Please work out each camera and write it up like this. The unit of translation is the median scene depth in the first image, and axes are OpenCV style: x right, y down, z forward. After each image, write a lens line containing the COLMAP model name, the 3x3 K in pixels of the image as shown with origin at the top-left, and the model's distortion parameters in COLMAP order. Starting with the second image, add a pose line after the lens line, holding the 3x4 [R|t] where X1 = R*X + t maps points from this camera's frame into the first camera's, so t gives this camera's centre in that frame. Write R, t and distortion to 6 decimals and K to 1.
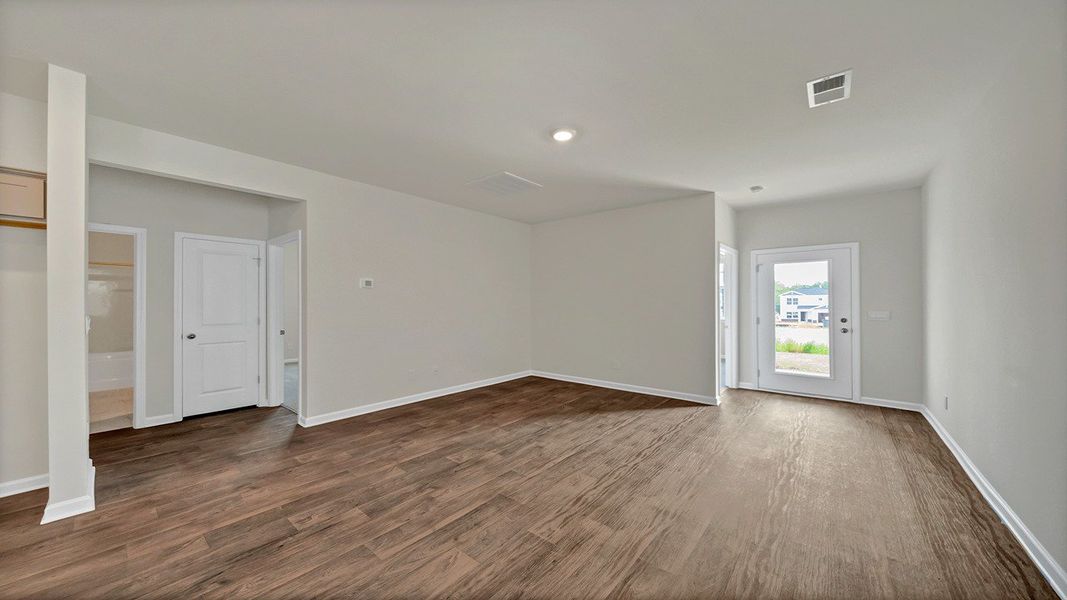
lens RADIAL K [[398.1, 0, 533.5], [0, 398.1, 300.0], [0, 0, 1]] dist [0.000003, -0.000035]
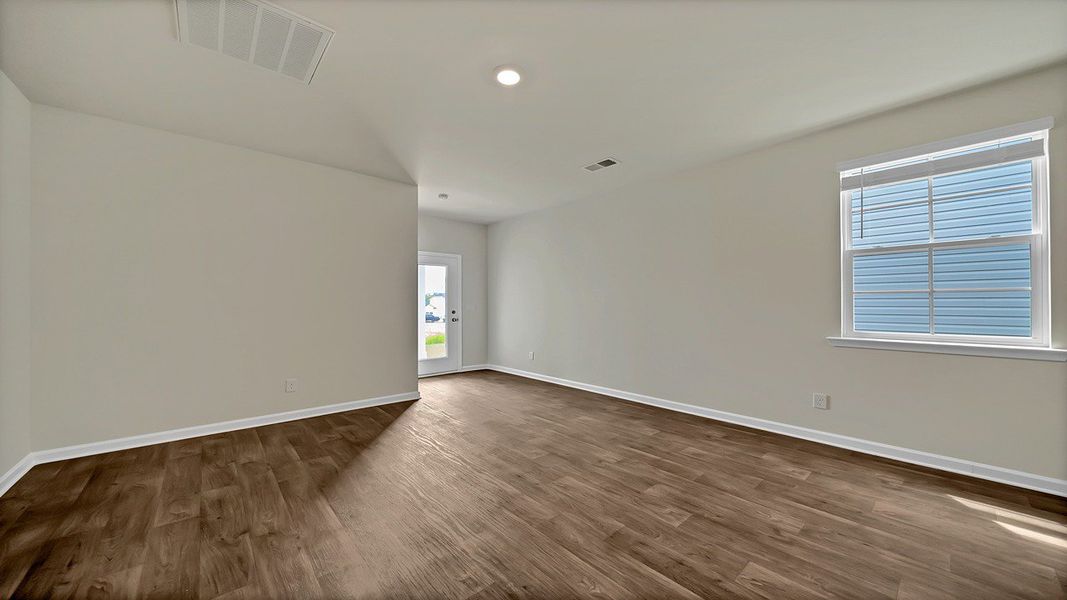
lens RADIAL K [[377.6, 0, 533.5], [0, 377.6, 300.0], [0, 0, 1]] dist [-0.000738, -0.000041]
pose [[0.188177, 0.004115, 0.982127, -0.460909], [-0.017560, 0.999845, -0.000825, 0.008595], [-0.981978, -0.017090, 0.188220, 0.575509]]
